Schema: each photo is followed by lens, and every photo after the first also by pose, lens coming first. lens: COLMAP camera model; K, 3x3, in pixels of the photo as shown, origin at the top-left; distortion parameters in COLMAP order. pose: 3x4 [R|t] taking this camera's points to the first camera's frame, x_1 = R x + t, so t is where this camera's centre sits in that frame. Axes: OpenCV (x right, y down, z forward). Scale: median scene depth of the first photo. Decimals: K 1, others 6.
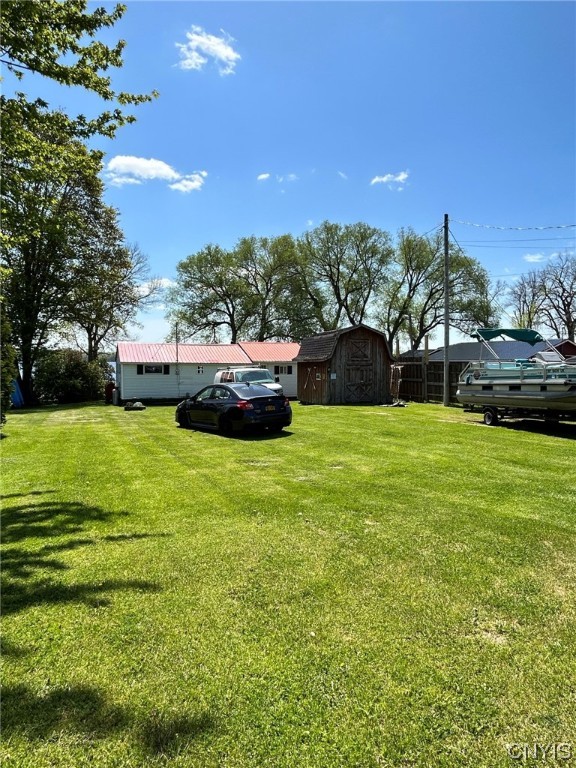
lens RADIAL K [[454.7, 0, 291.9], [0, 454.7, 381.3], [0, 0, 1]] dist [-0.005580, 0.003403]
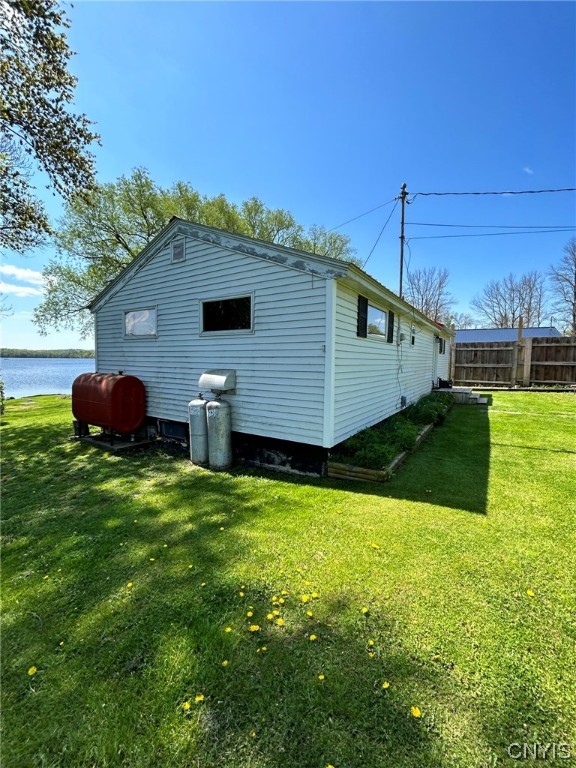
lens RADIAL K [[312.5, 0, 291.8], [0, 312.5, 386.1], [0, 0, 1]] dist [-0.002152, 0.002215]
pose [[0.843903, -0.042265, 0.534828, -0.439353], [0.019060, 0.998625, 0.048842, 0.002982], [-0.536157, -0.031024, 0.843548, 0.833344]]
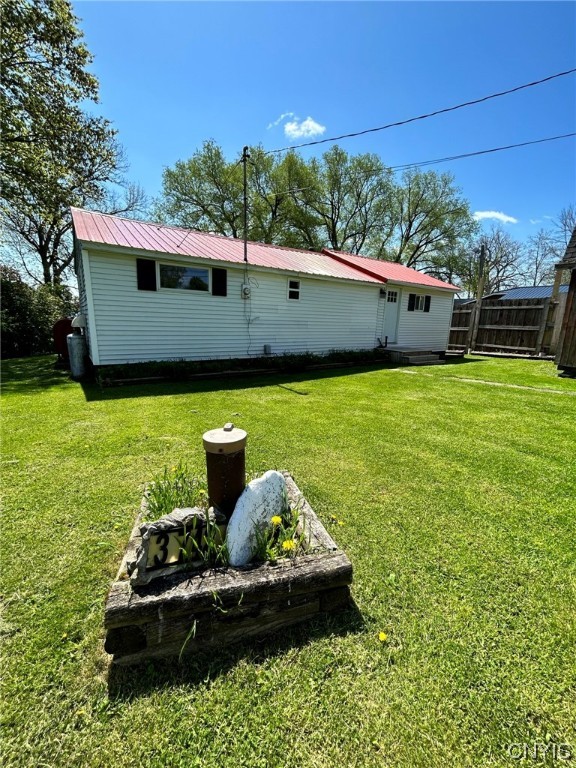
lens RADIAL K [[312.5, 0, 287.0], [0, 312.5, 384.3], [0, 0, 1]] dist [-0.002152, 0.002215]
pose [[0.984863, -0.009712, 0.173061, -0.260145], [-0.019079, 0.986288, 0.163928, 0.013146], [-0.172280, -0.164748, 0.971173, 0.712092]]
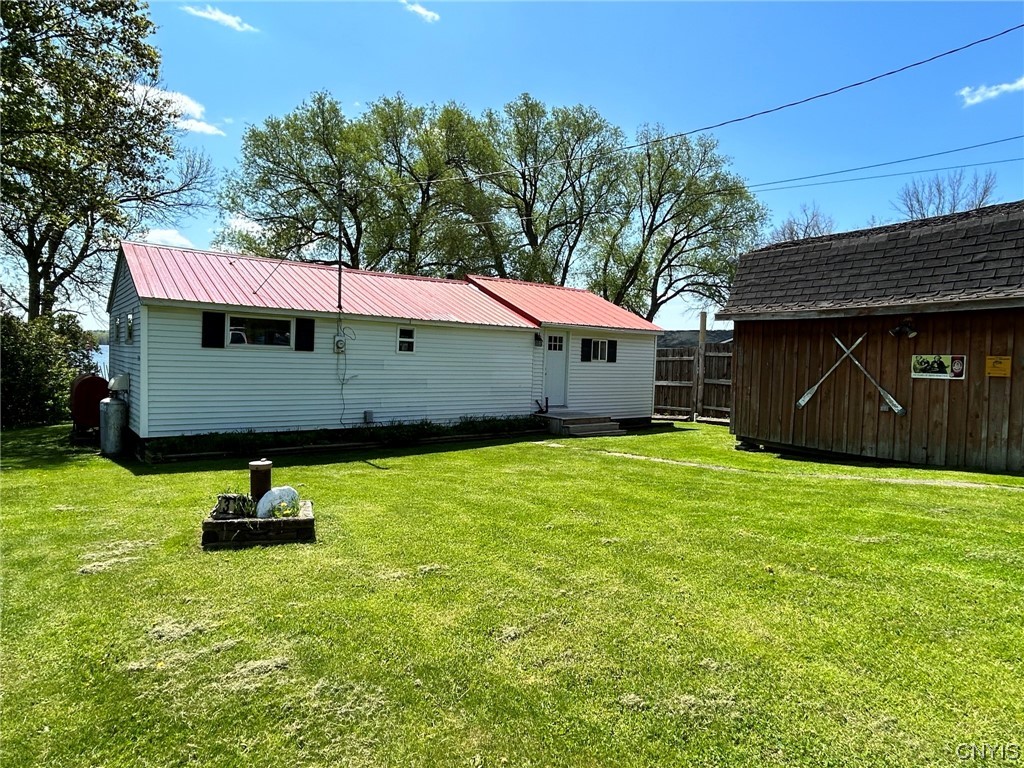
lens RADIAL K [[606.3, 0, 504.7], [0, 606.3, 380.8], [0, 0, 1]] dist [-0.005580, 0.003403]
pose [[0.973331, 0.017366, 0.228749, -0.232895], [-0.017406, 0.999847, -0.001843, 0.003104], [-0.228746, -0.002188, 0.973484, 0.568215]]
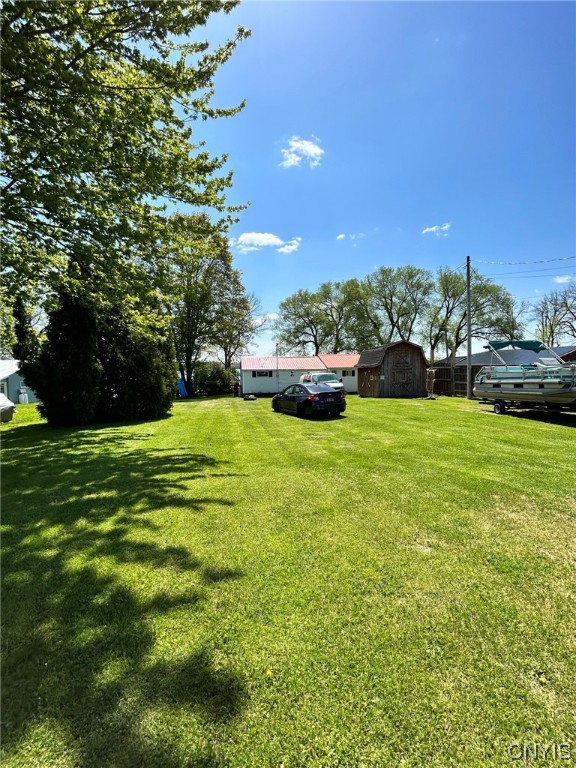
lens RADIAL K [[312.5, 0, 290.2], [0, 312.5, 383.1], [0, 0, 1]] dist [-0.002152, 0.002215]
pose [[0.975370, -0.004321, -0.220533, 0.019839], [0.005930, 0.999960, 0.006634, -0.001346], [0.220496, -0.007778, 0.975357, -0.012582]]
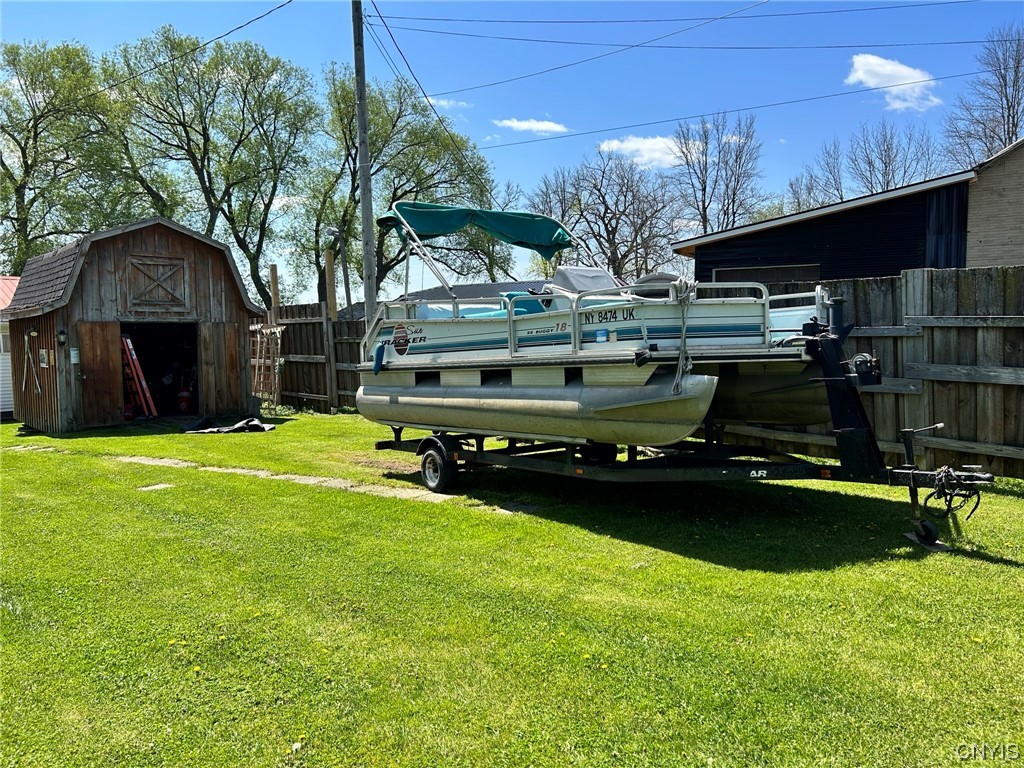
lens RADIAL K [[772.3, 0, 519.2], [0, 772.3, 384.8], [0, 0, 1]] dist [0.011550, -0.012165]
pose [[0.910961, -0.045068, 0.410022, 0.123459], [0.032632, 0.998772, 0.037280, 0.000387], [-0.411199, -0.020581, 0.911313, 0.217727]]
